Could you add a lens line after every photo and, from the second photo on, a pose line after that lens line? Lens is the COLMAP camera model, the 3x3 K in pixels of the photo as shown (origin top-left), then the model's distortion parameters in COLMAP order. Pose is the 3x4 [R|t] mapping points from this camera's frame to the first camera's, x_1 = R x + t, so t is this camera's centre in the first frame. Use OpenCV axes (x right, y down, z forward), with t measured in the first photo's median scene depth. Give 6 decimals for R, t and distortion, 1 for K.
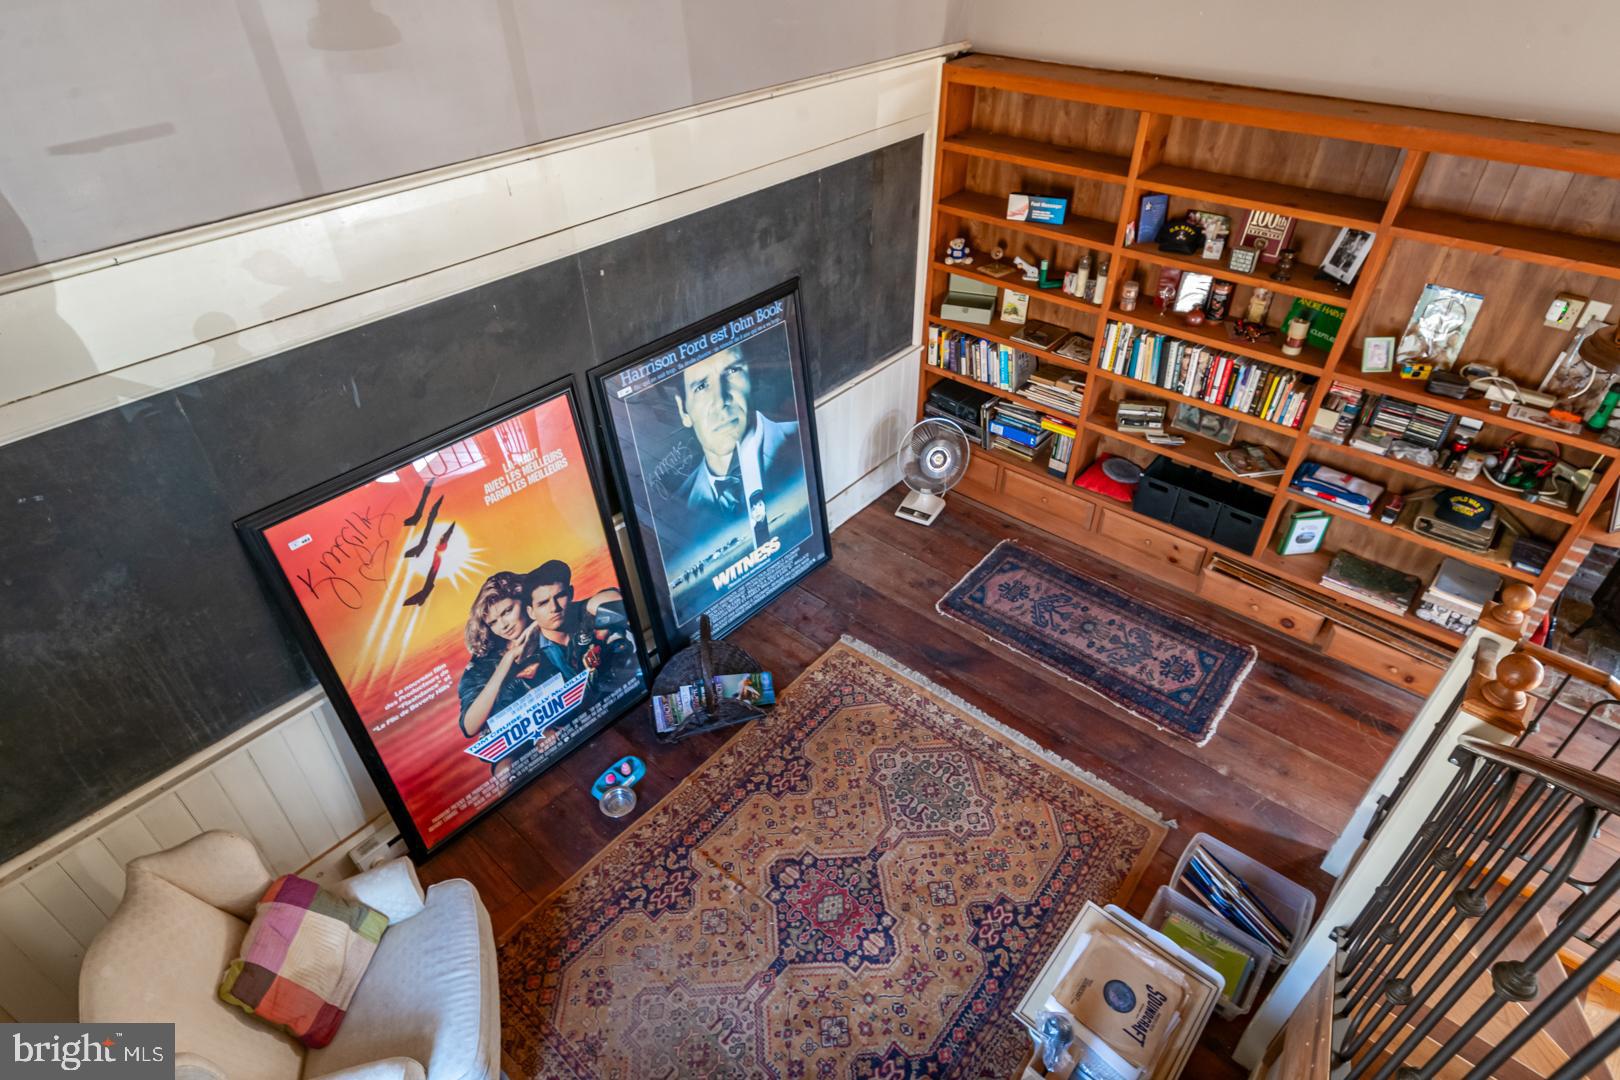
lens RADIAL K [[863.8, 0, 810.0], [0, 863.8, 540.0], [0, 0, 1]] dist [0.000009, -0.001741]
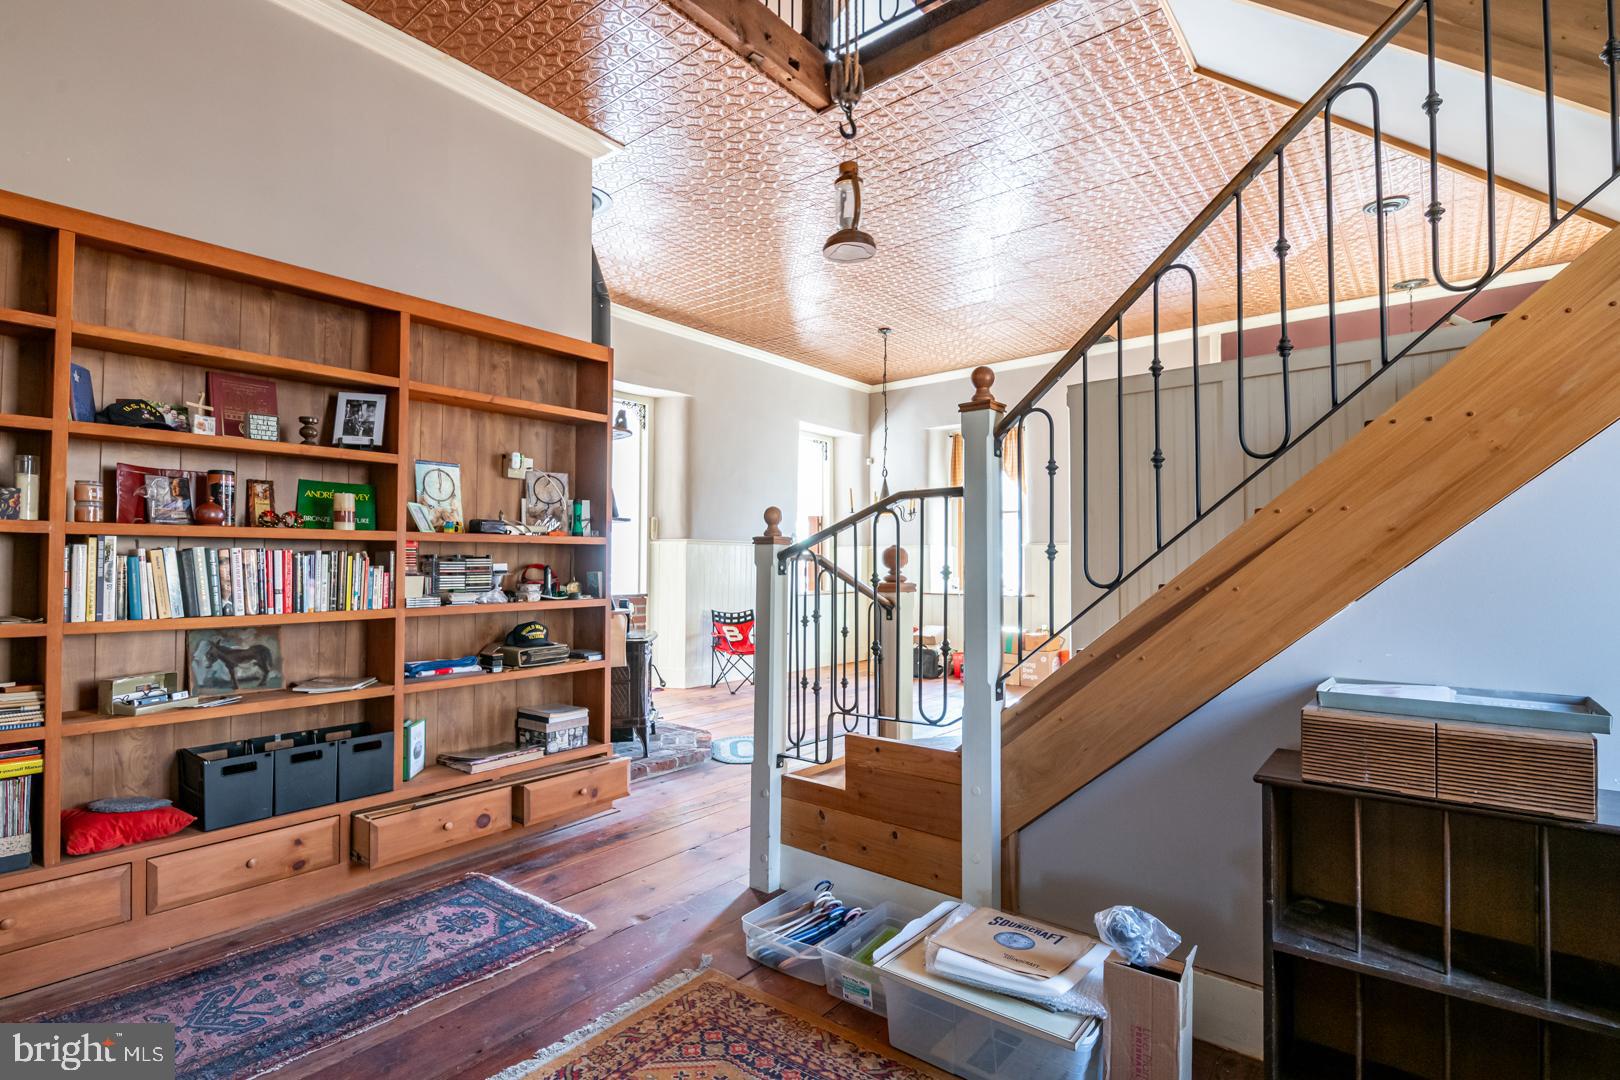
lens RADIAL K [[774.8, 0, 797.7], [0, 774.8, 549.4], [0, 0, 1]] dist [-0.002444, -0.000690]
pose [[-0.025738, 0.032065, 0.999154, -0.234953], [0.617854, 0.786238, -0.009316, 0.086862], [-0.785871, 0.617092, -0.040048, 0.637060]]
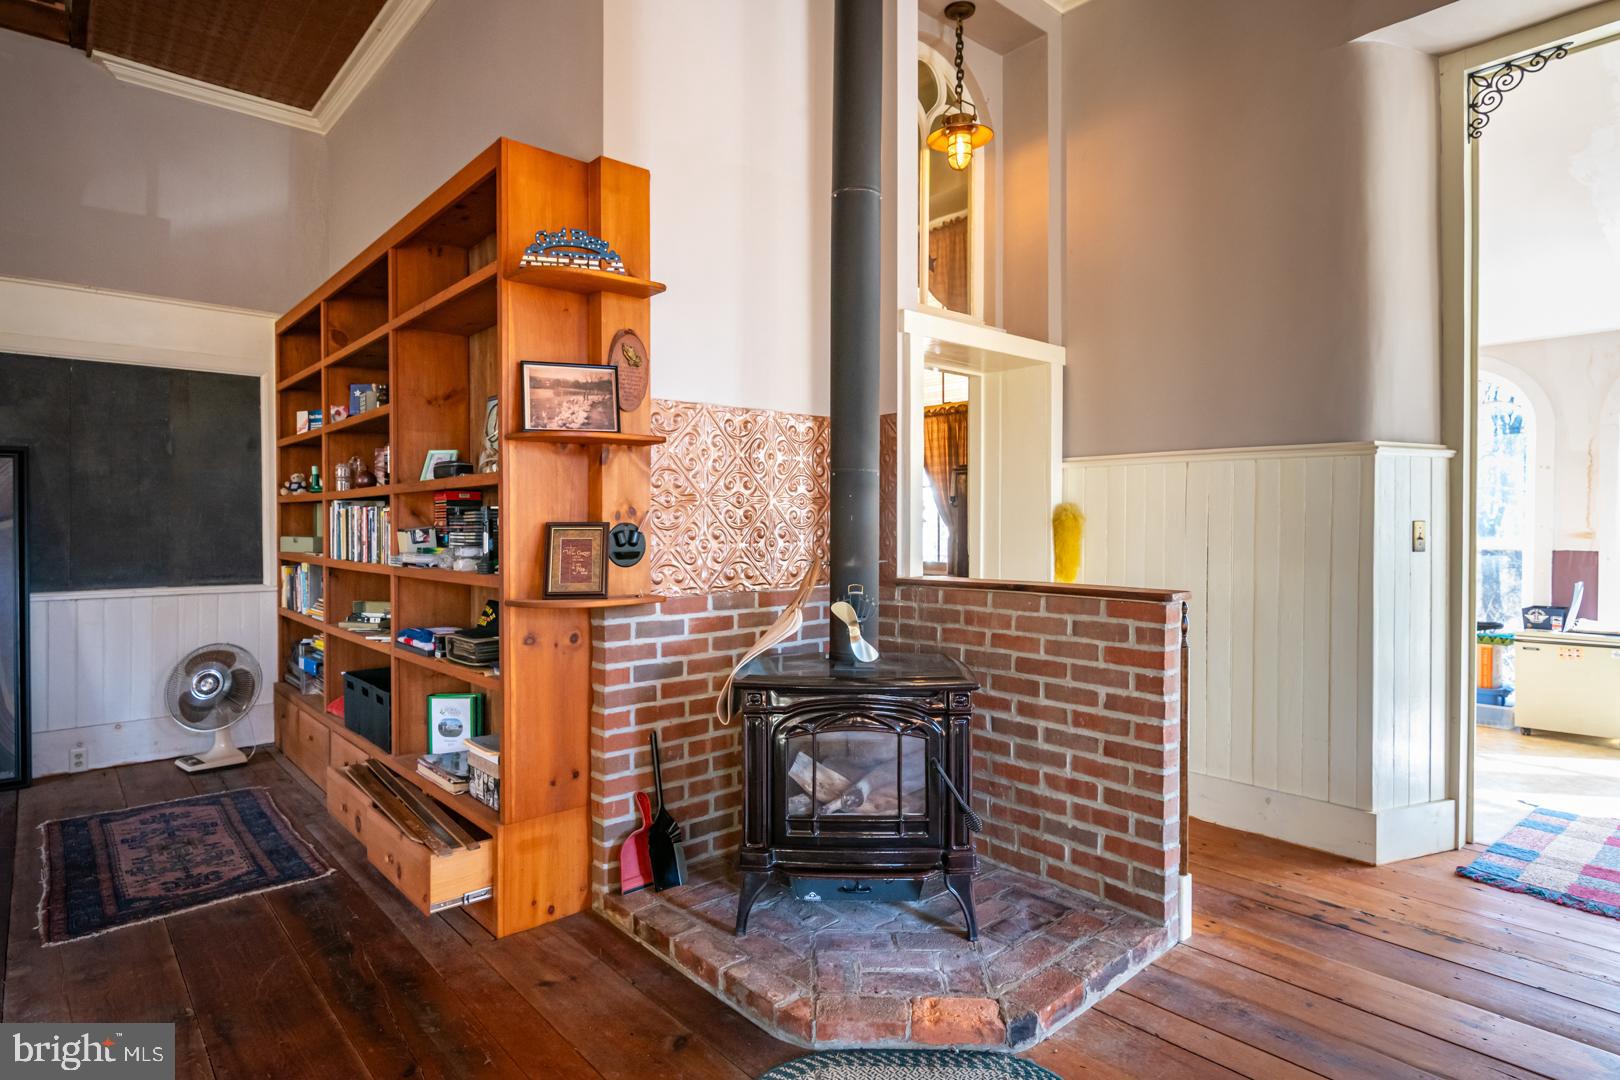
lens RADIAL K [[878.3, 0, 808.6], [0, 878.3, 531.3], [0, 0, 1]] dist [0.002619, -0.000240]
pose [[0.992025, 0.019758, -0.124486, 1.034824], [-0.091121, 0.794802, -0.599989, 0.315215], [0.087087, 0.606547, 0.790264, 0.313207]]
